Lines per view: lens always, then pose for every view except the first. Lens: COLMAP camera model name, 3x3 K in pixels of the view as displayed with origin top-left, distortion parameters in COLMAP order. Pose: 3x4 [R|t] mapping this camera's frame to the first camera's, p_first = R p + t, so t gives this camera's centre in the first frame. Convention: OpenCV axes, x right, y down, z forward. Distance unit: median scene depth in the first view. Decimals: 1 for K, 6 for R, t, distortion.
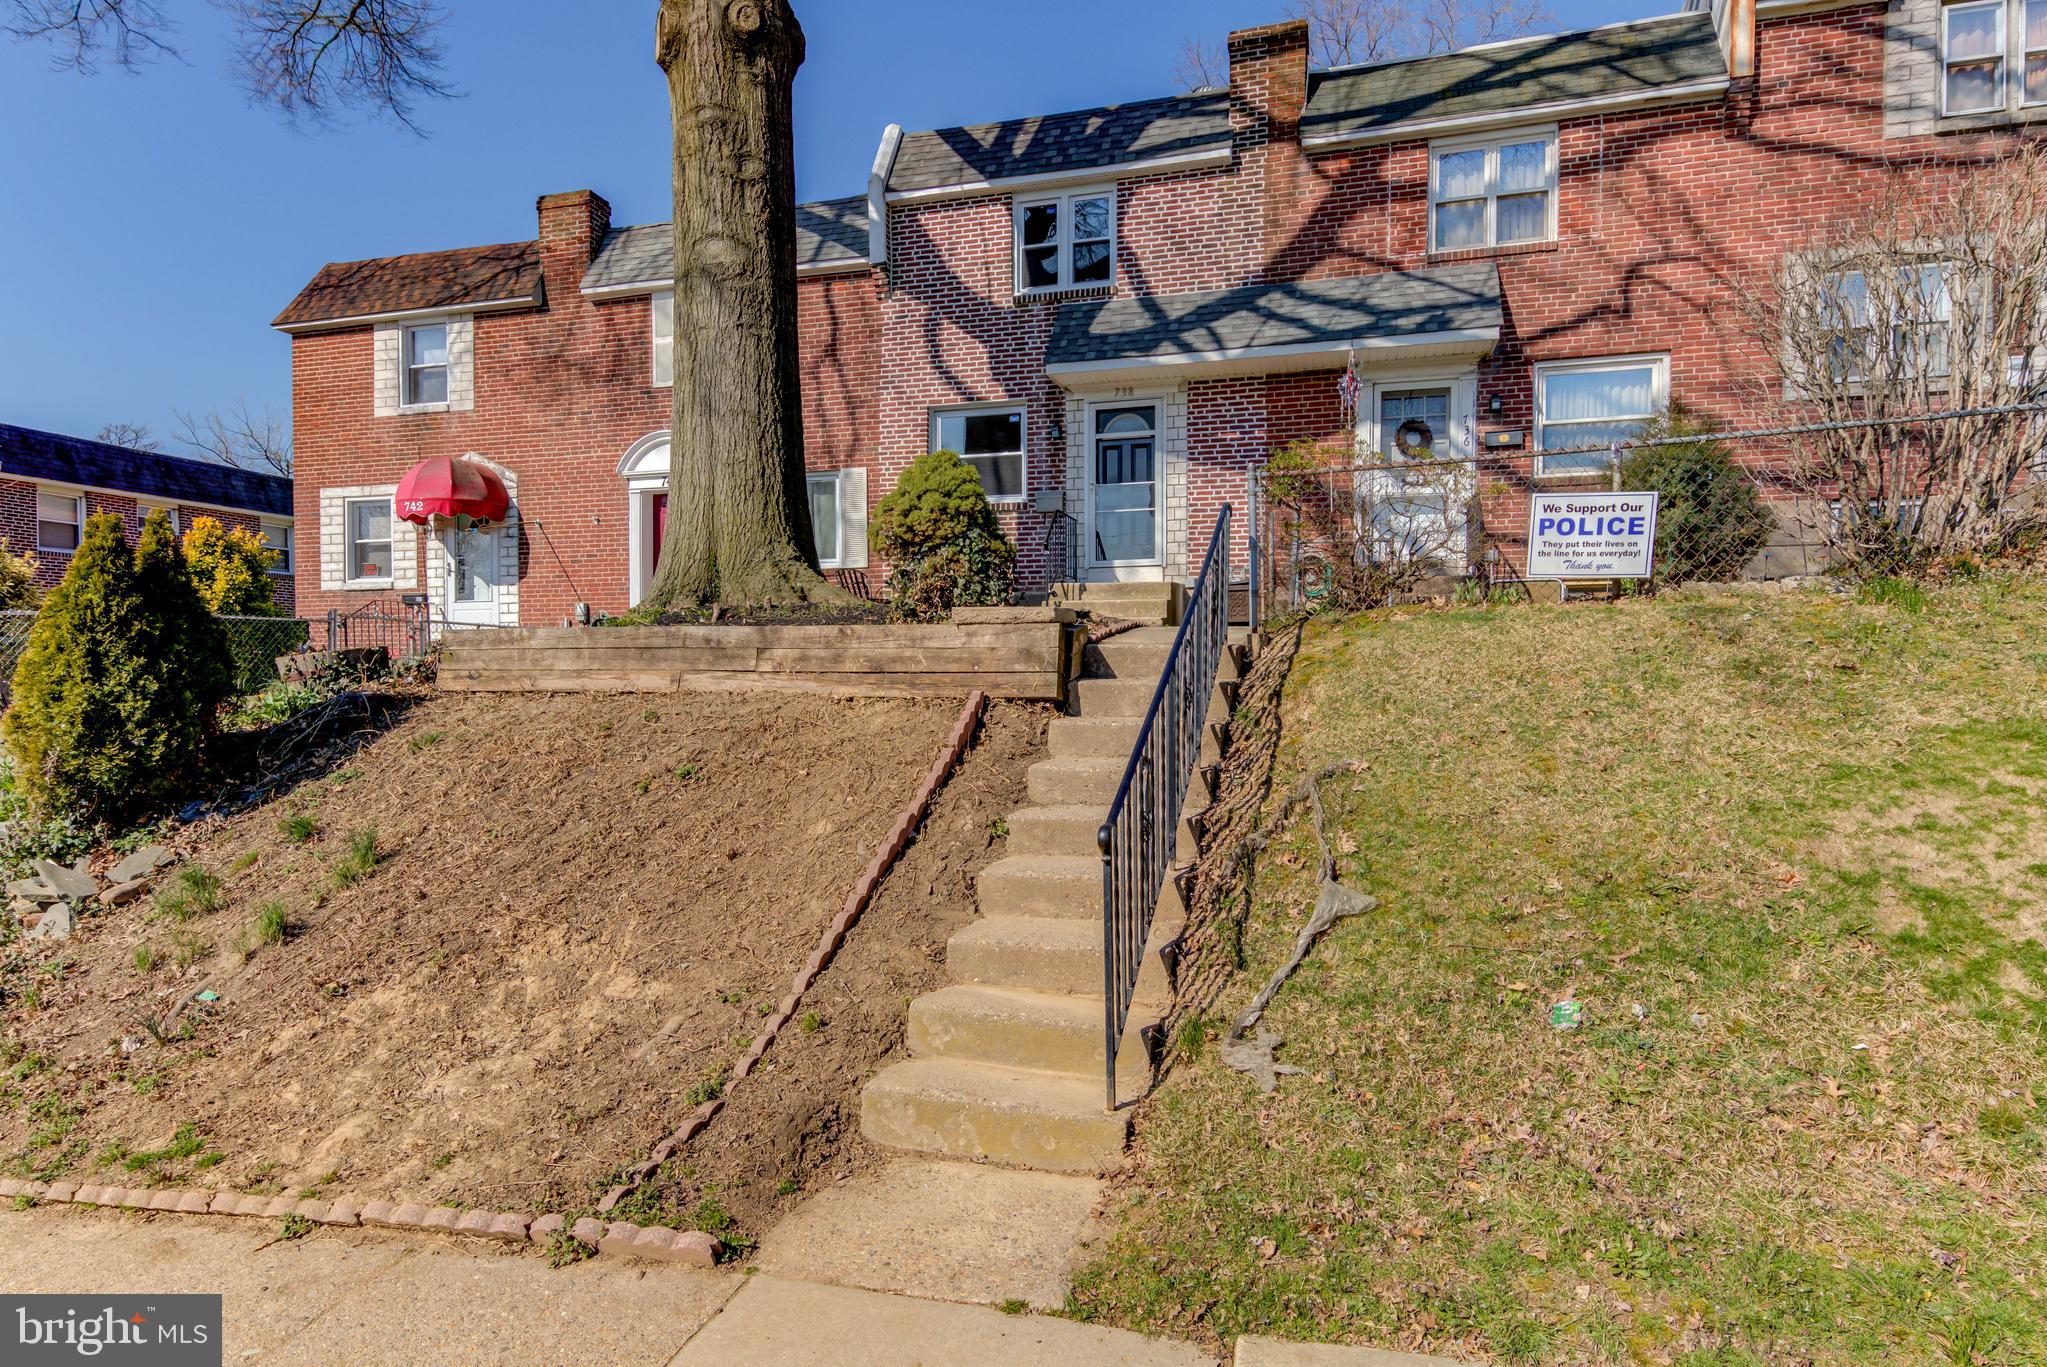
lens RADIAL K [[1112.3, 0, 1016.4], [0, 1112.3, 685.4], [0, 0, 1]] dist [0.012864, -0.000171]
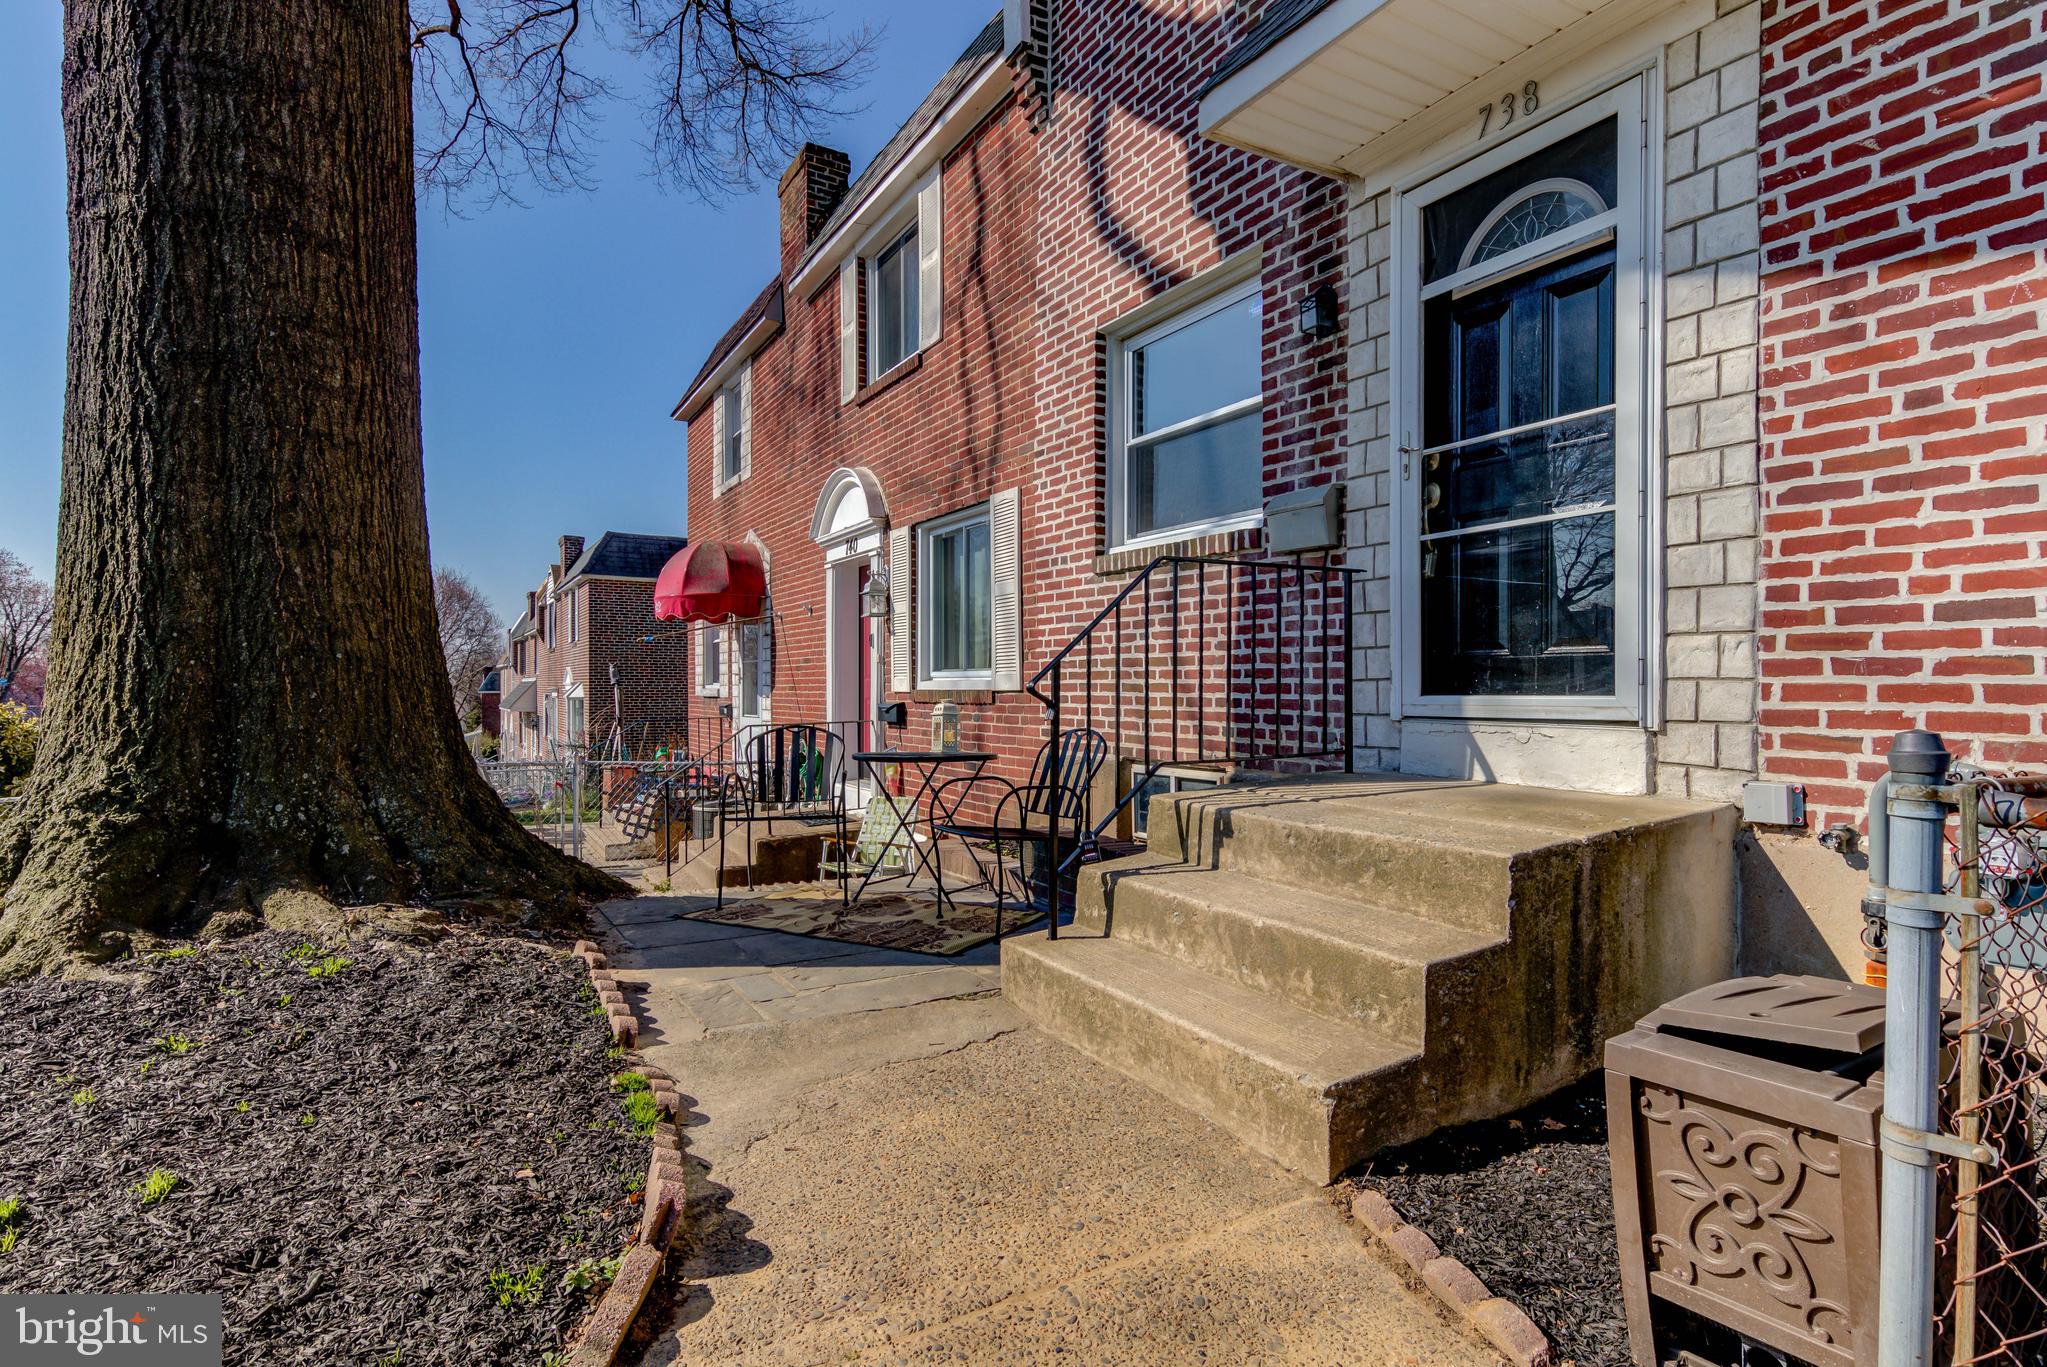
lens RADIAL K [[1021.3, 0, 1017.2], [0, 1021.3, 691.7], [0, 0, 1]] dist [0.016485, -0.006142]
pose [[0.731355, 0.003851, -0.681986, 0.187703], [-0.005301, 0.999986, -0.000039, -0.114980], [0.681976, 0.003644, 0.731366, 0.730200]]
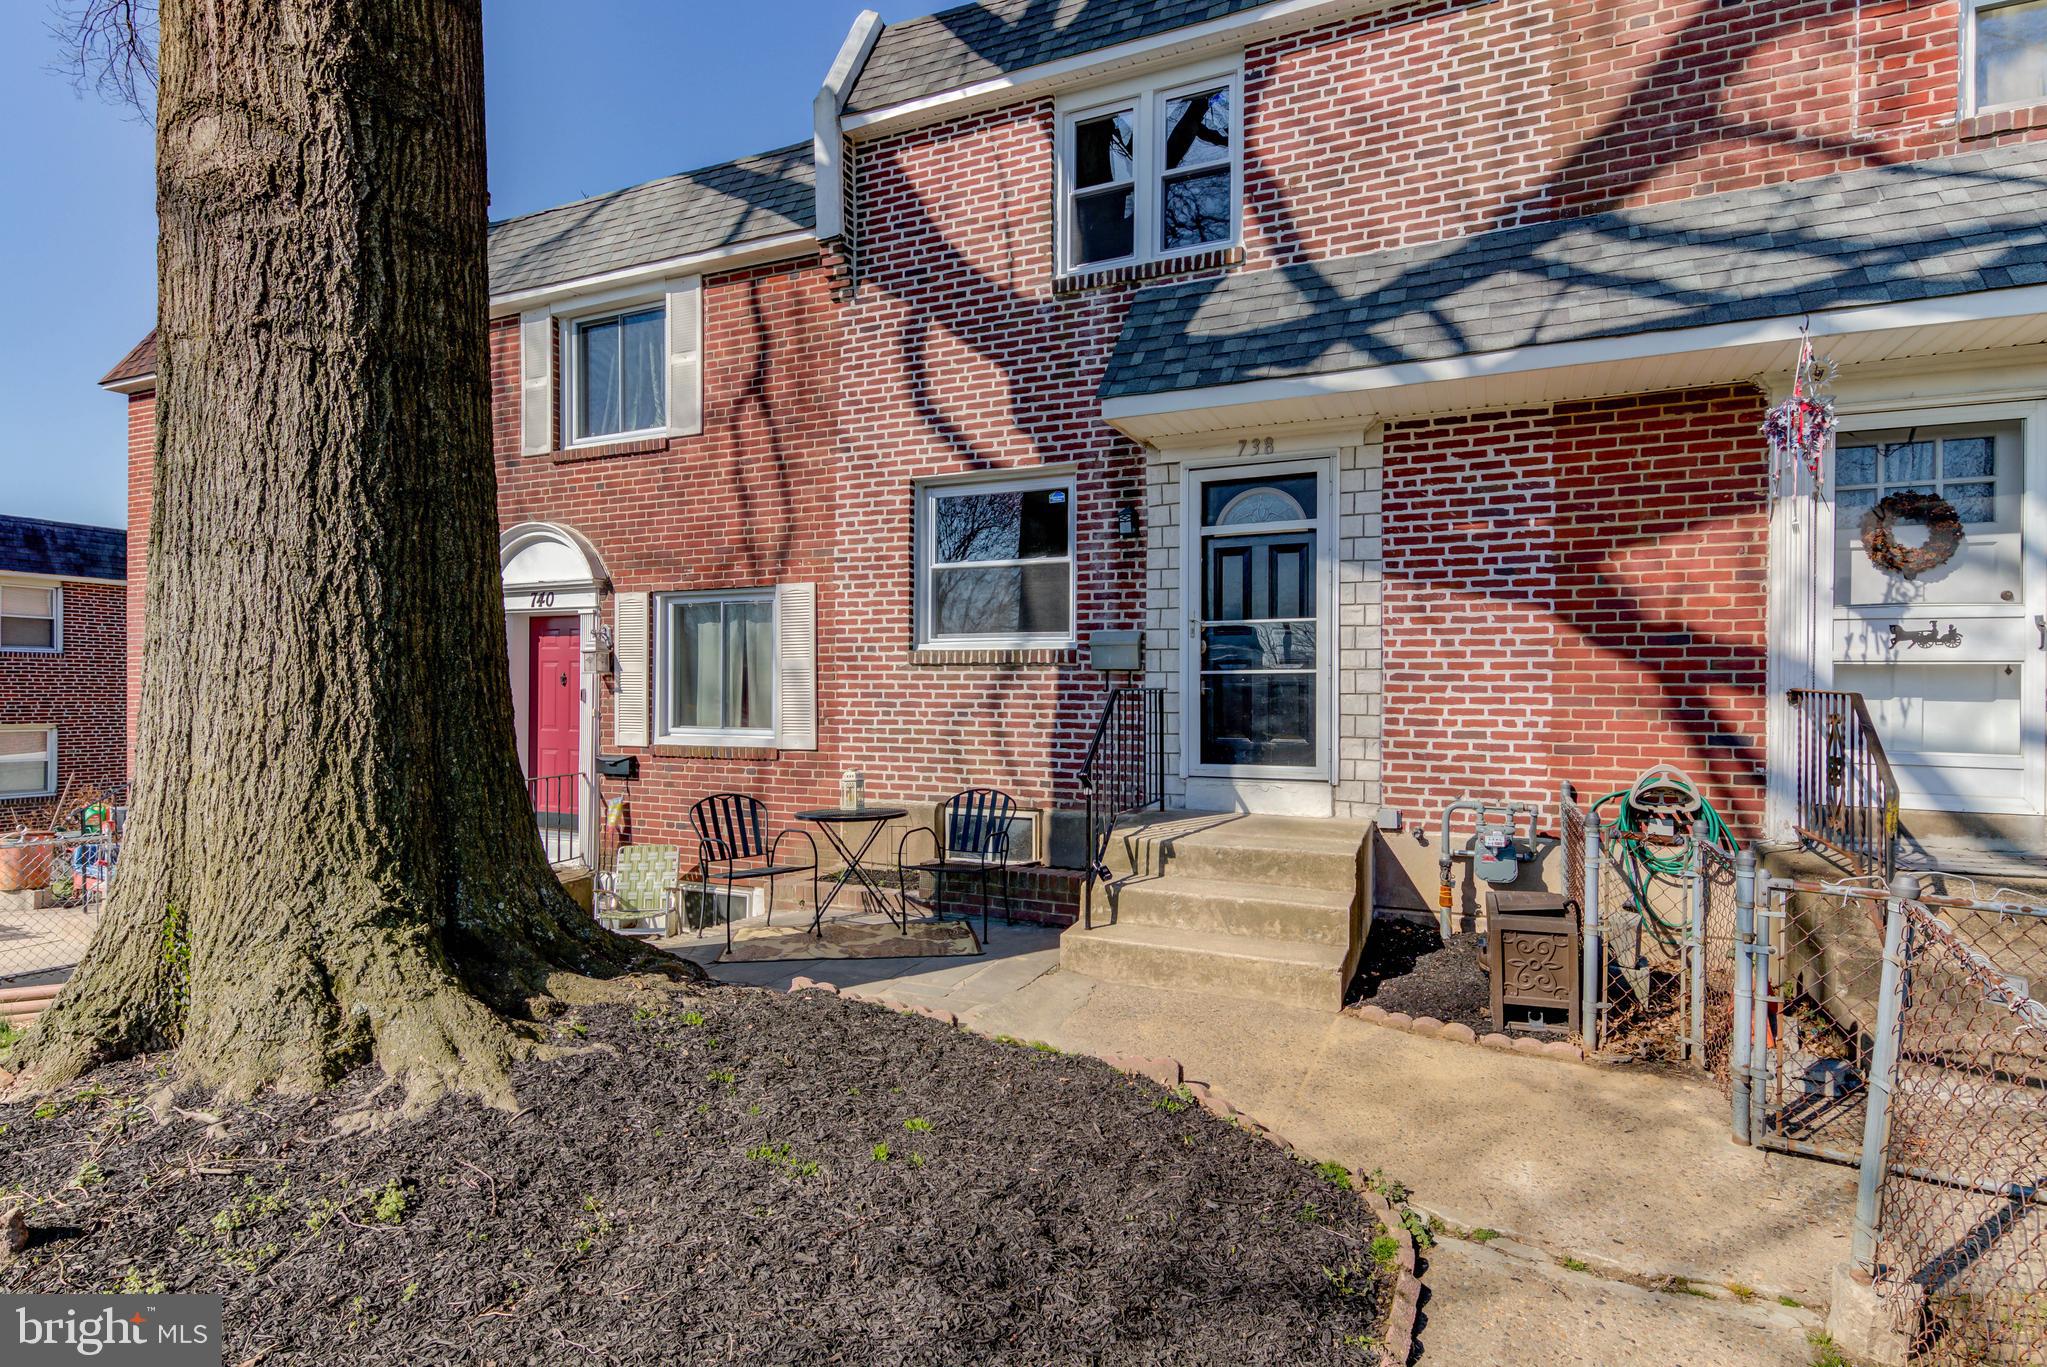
lens RADIAL K [[1021.3, 0, 1017.2], [0, 1021.3, 691.7], [0, 0, 1]] dist [0.016485, -0.006142]
pose [[0.990518, 0.003919, -0.137327, 0.052669], [-0.005087, 0.999954, -0.008156, -0.145367], [0.137289, 0.008777, 0.990492, 0.513649]]
